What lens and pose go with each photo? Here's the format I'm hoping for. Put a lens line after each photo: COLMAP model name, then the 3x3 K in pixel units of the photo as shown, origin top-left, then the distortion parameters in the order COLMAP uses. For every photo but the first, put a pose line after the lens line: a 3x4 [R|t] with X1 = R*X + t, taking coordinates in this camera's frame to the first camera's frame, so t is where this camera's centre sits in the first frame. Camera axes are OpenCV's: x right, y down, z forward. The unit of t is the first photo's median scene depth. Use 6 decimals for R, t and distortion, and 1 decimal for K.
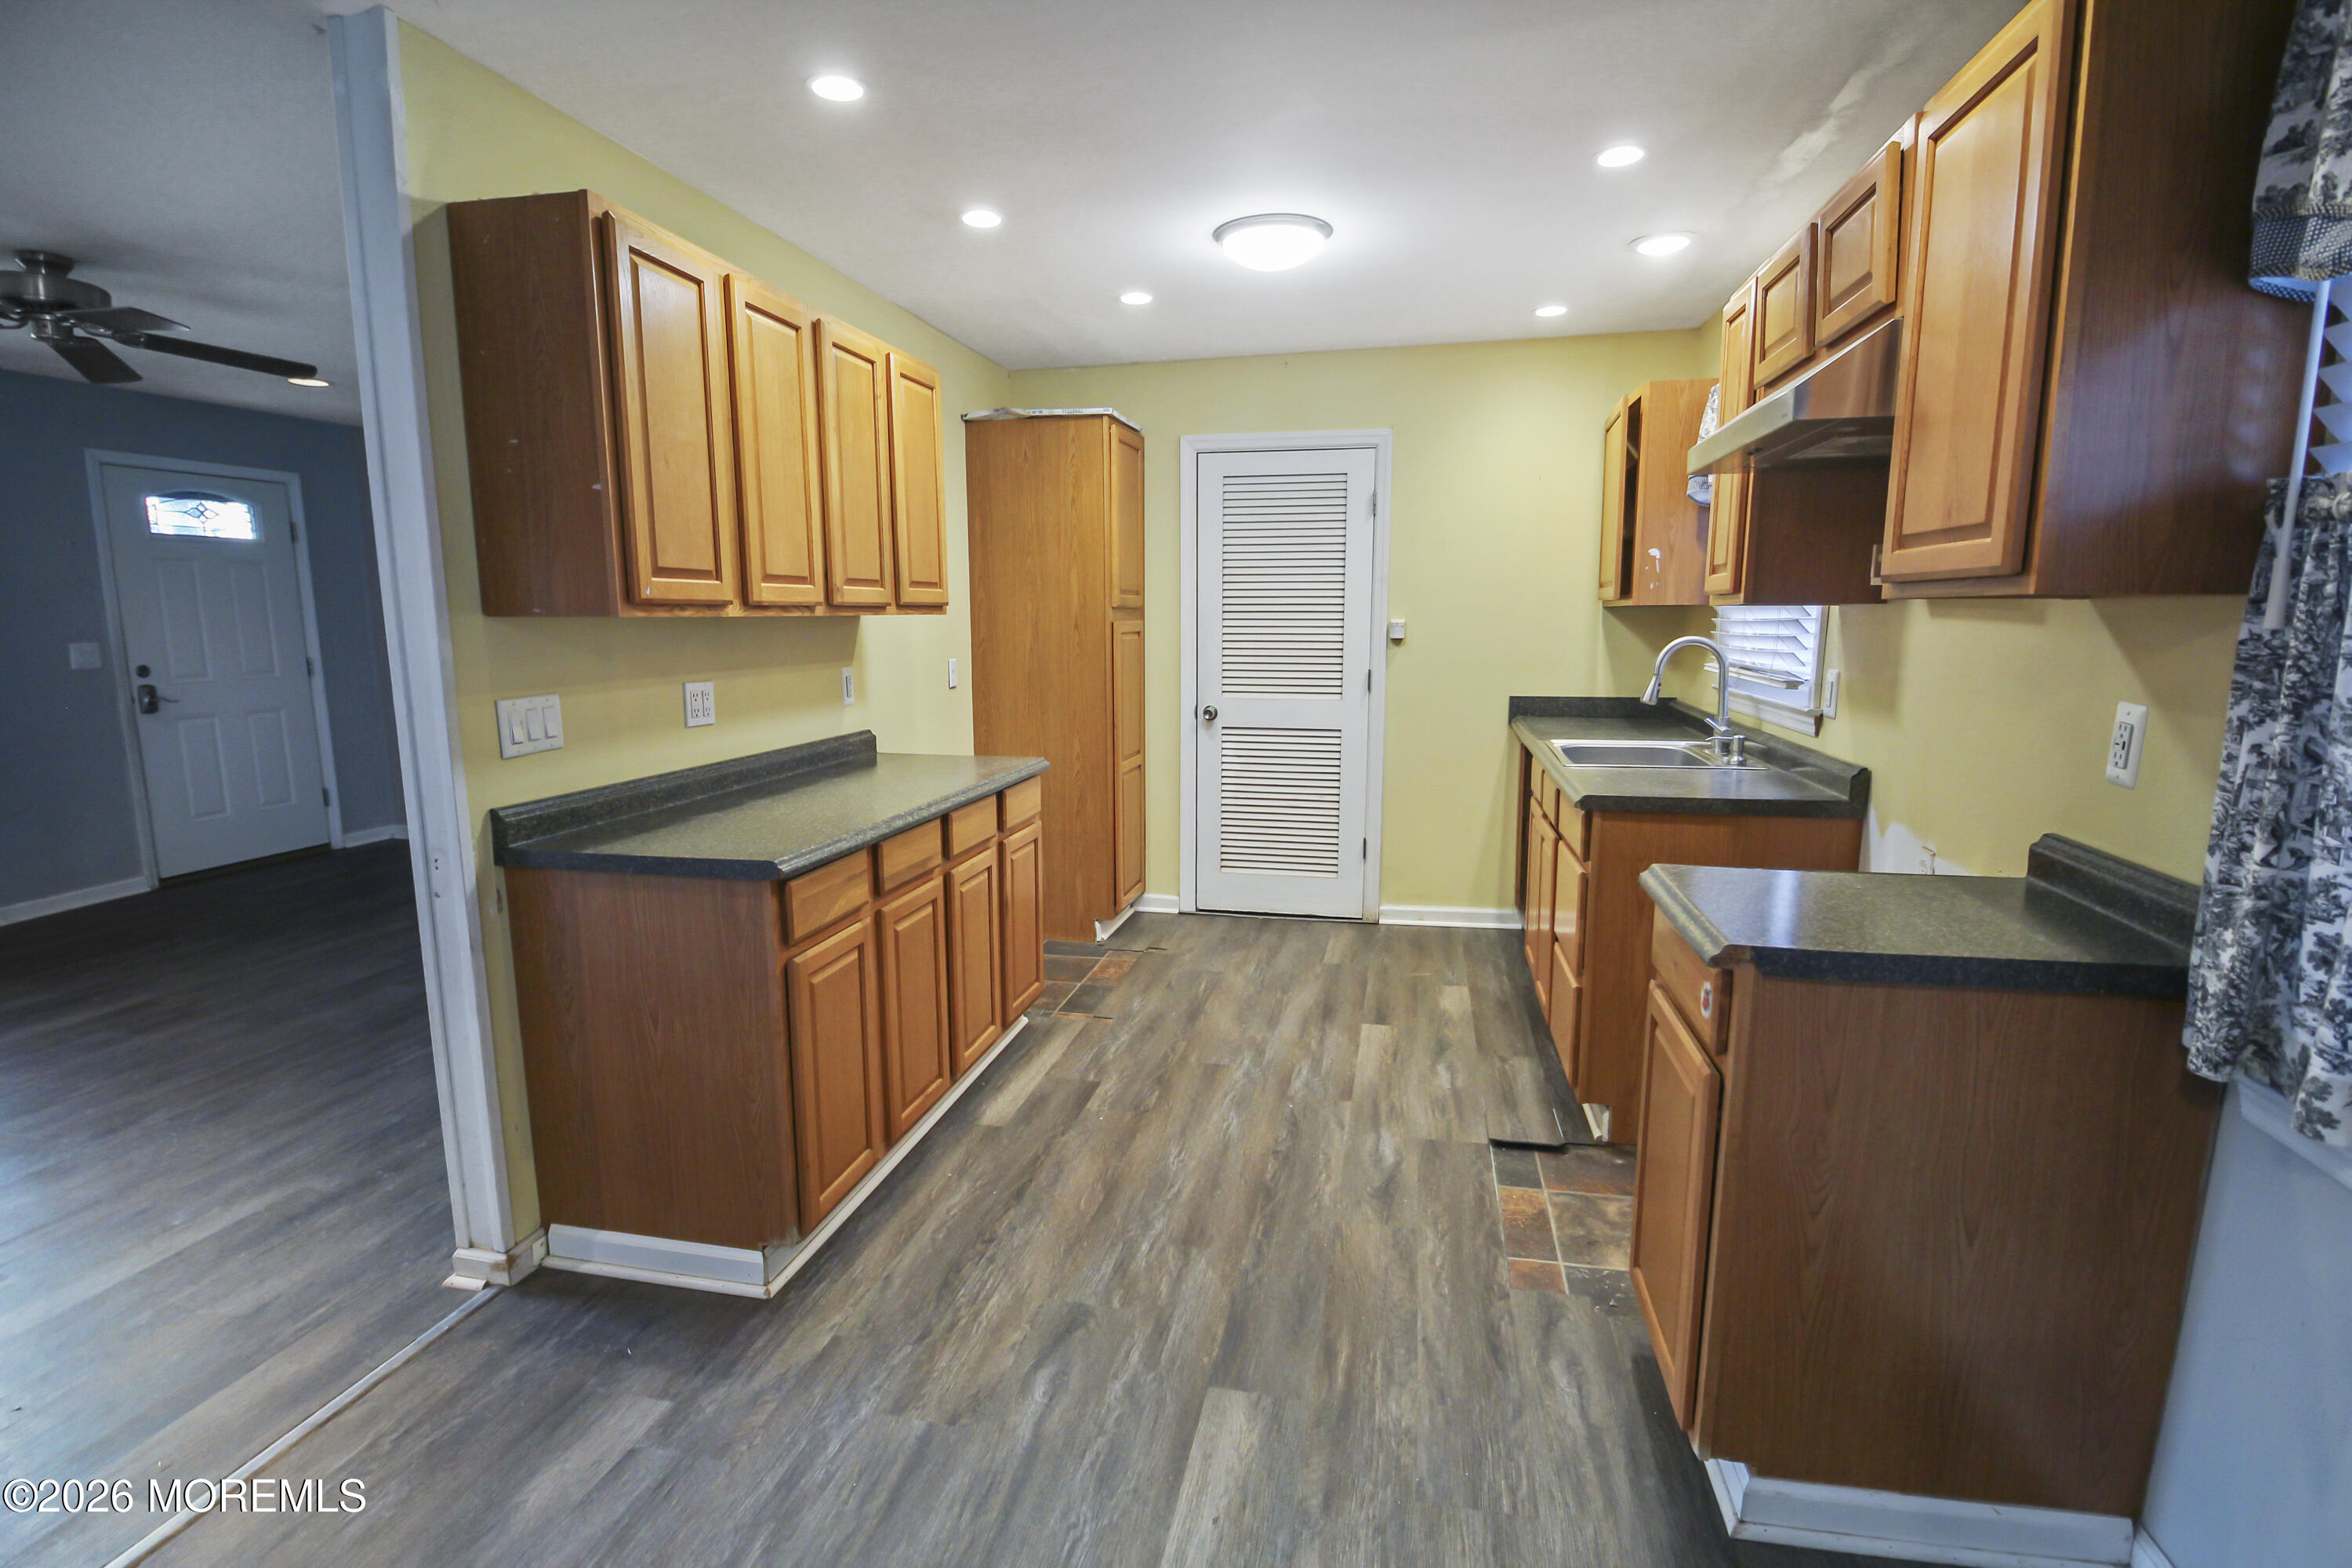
lens RADIAL K [[1099.0, 0, 1174.9], [0, 1099.0, 784.9], [0, 0, 1]] dist [-0.006661, -0.007188]
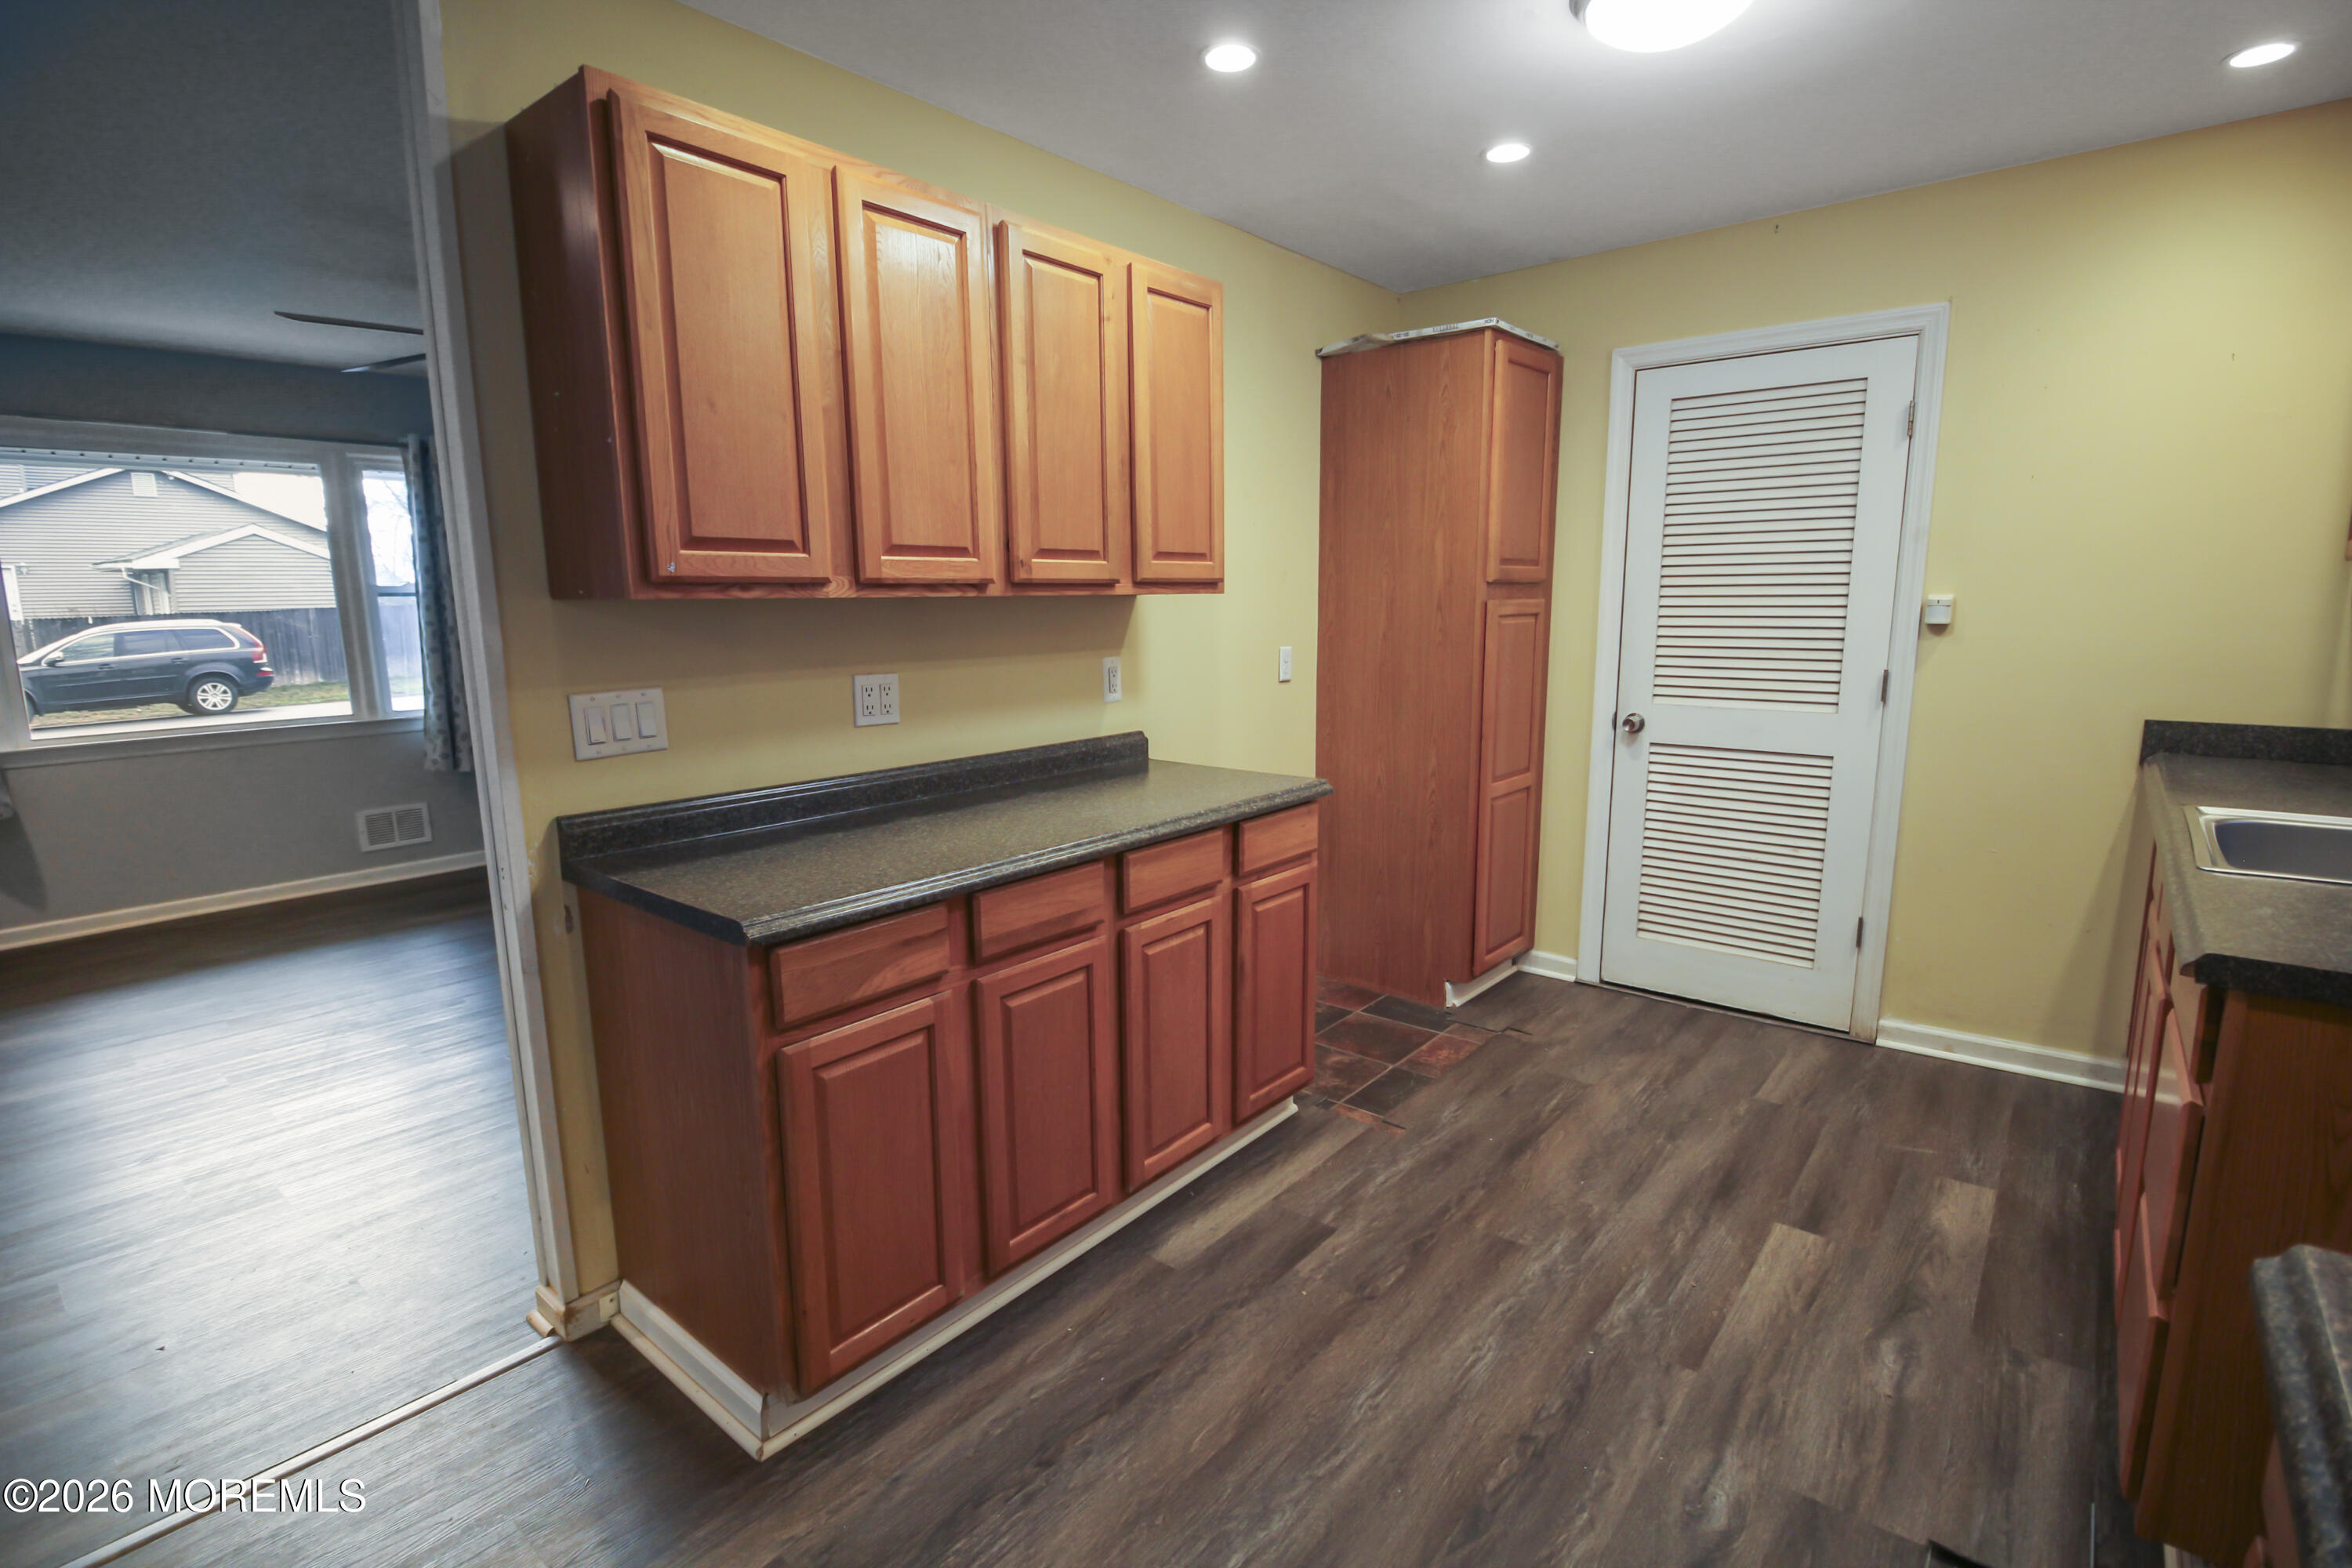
lens RADIAL K [[1099.0, 0, 1171.9], [0, 1099.0, 784.4], [0, 0, 1]] dist [-0.006661, -0.007188]
pose [[0.884445, 0.071206, -0.461180, 0.166892], [-0.062933, 0.997462, 0.033315, -0.048339], [0.462382, -0.000442, 0.886681, 0.327267]]
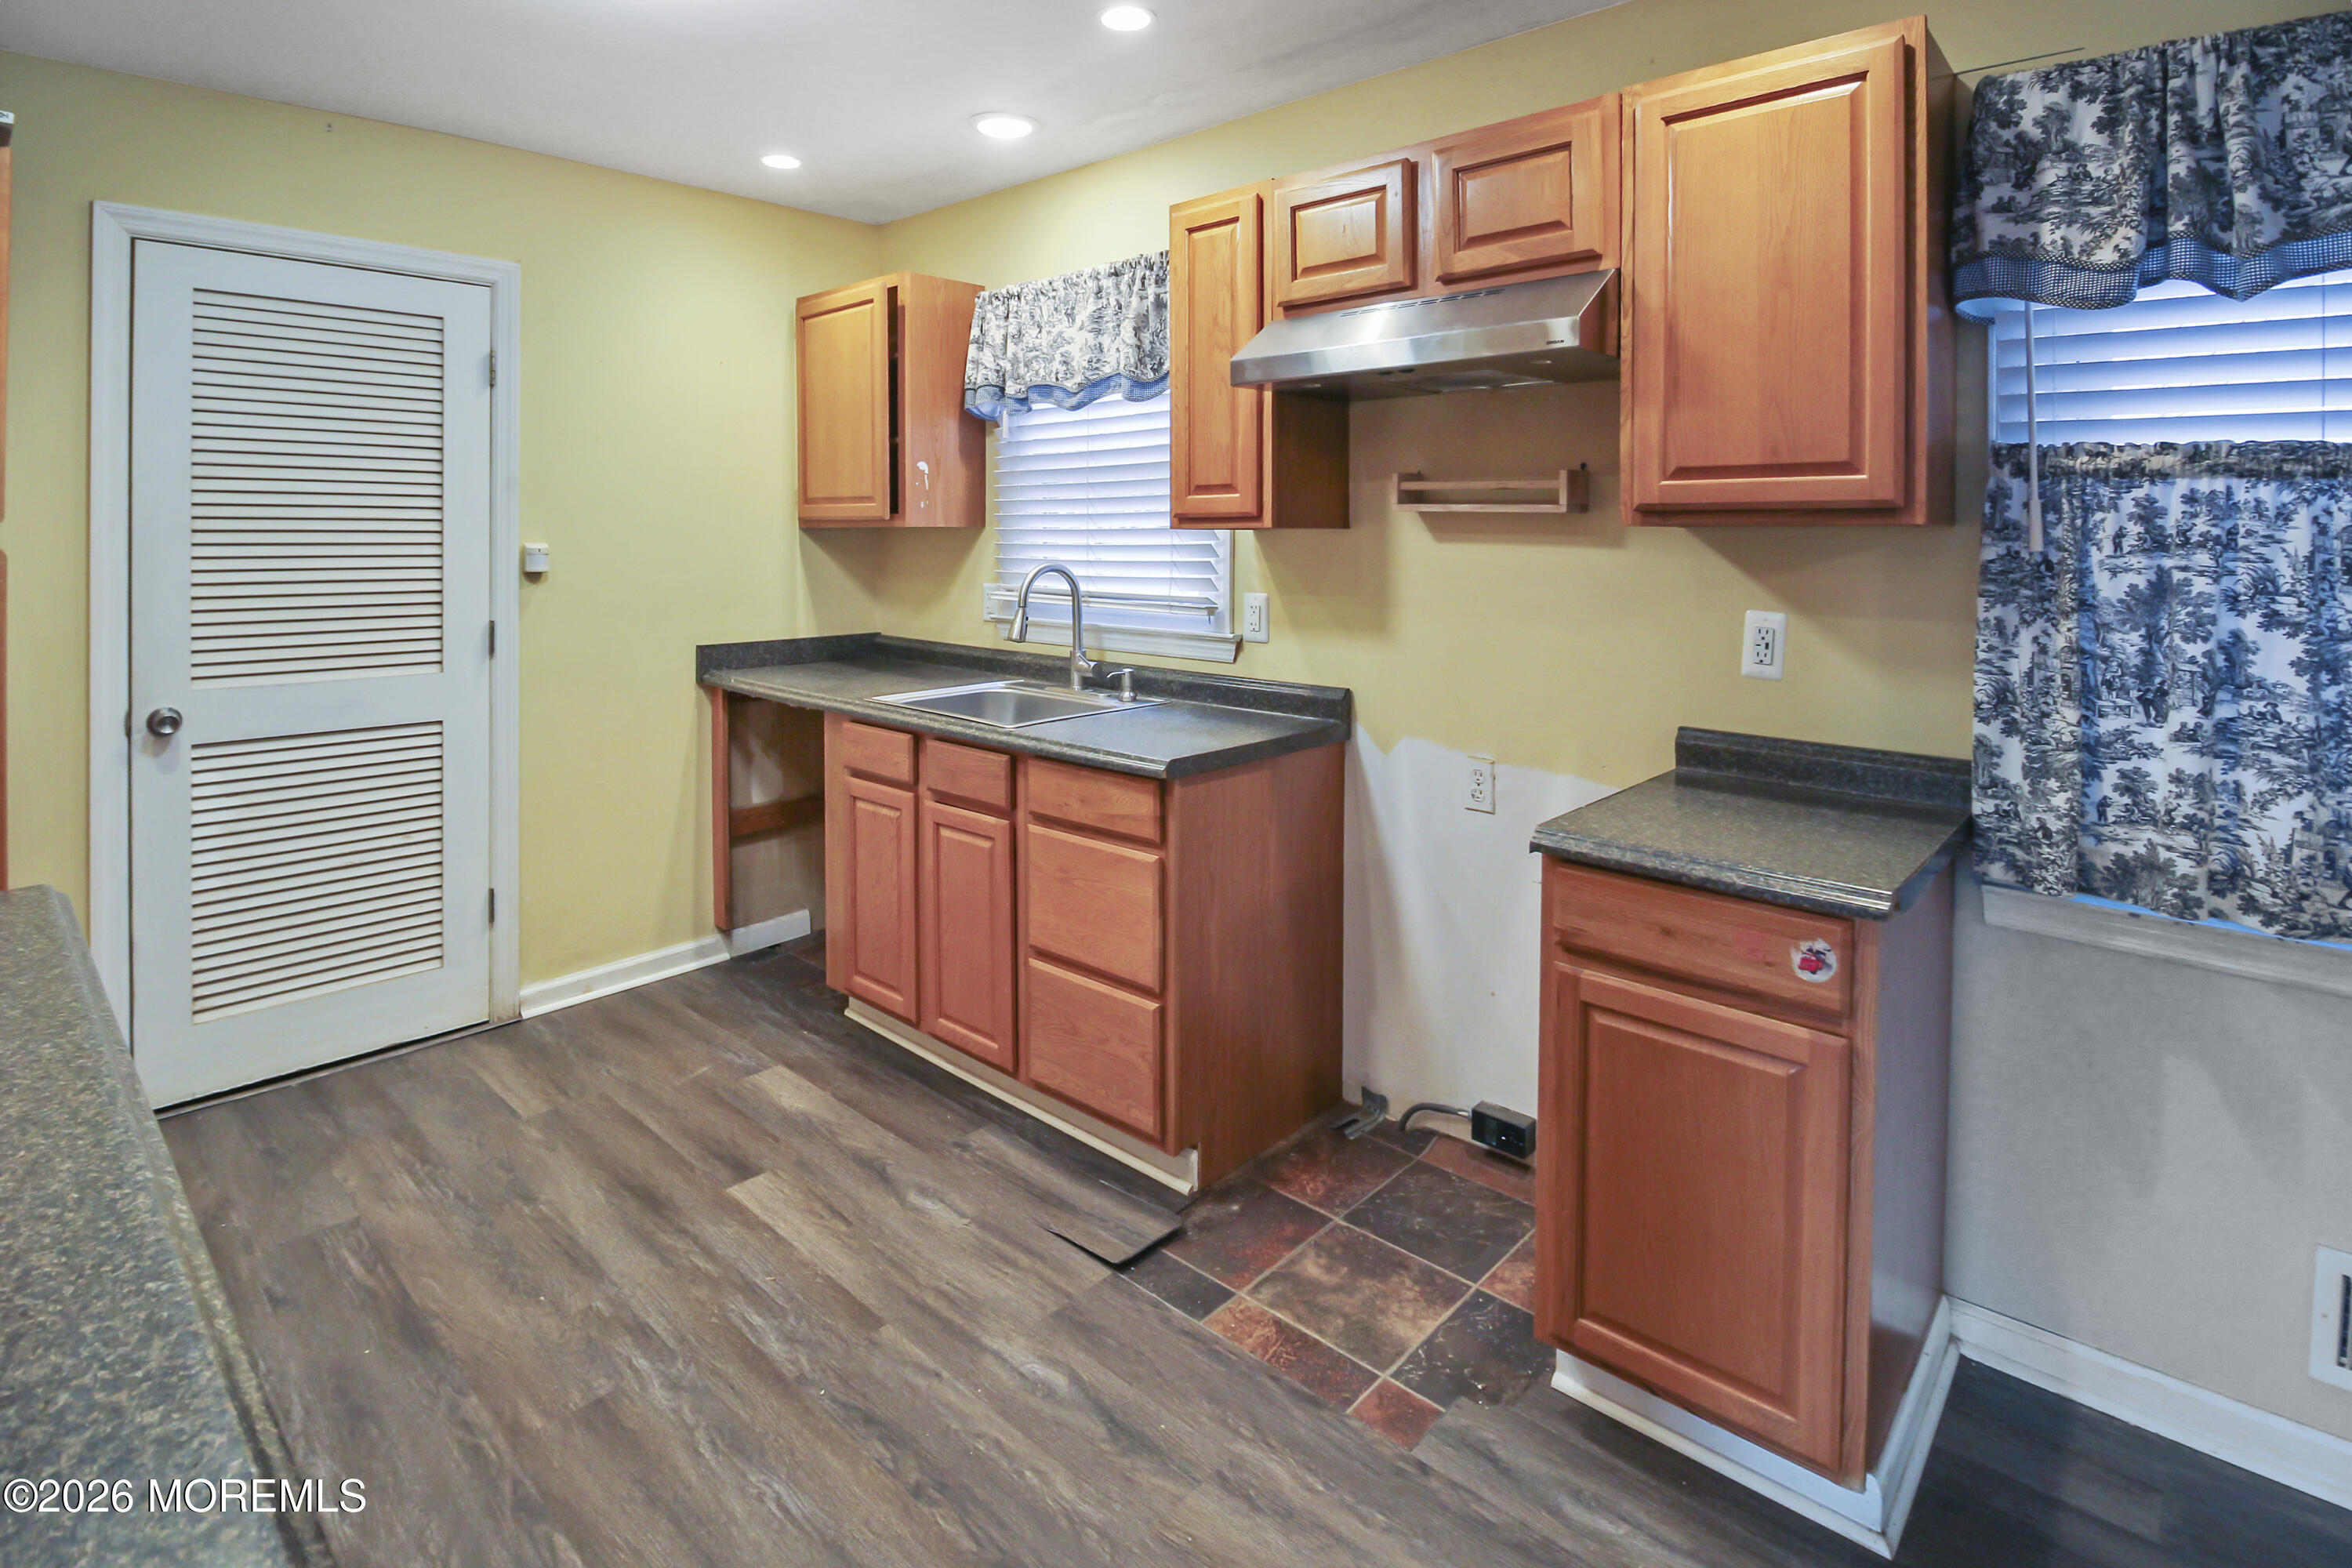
lens RADIAL K [[1174.5, 0, 1181.6], [0, 1174.5, 541.4], [0, 0, 1]] dist [-0.005663, -0.004093]
pose [[0.506448, -0.001896, 0.862268, -0.333044], [0.128809, 0.988943, -0.073480, -0.078121], [-0.852595, 0.148282, 0.501093, 0.489696]]
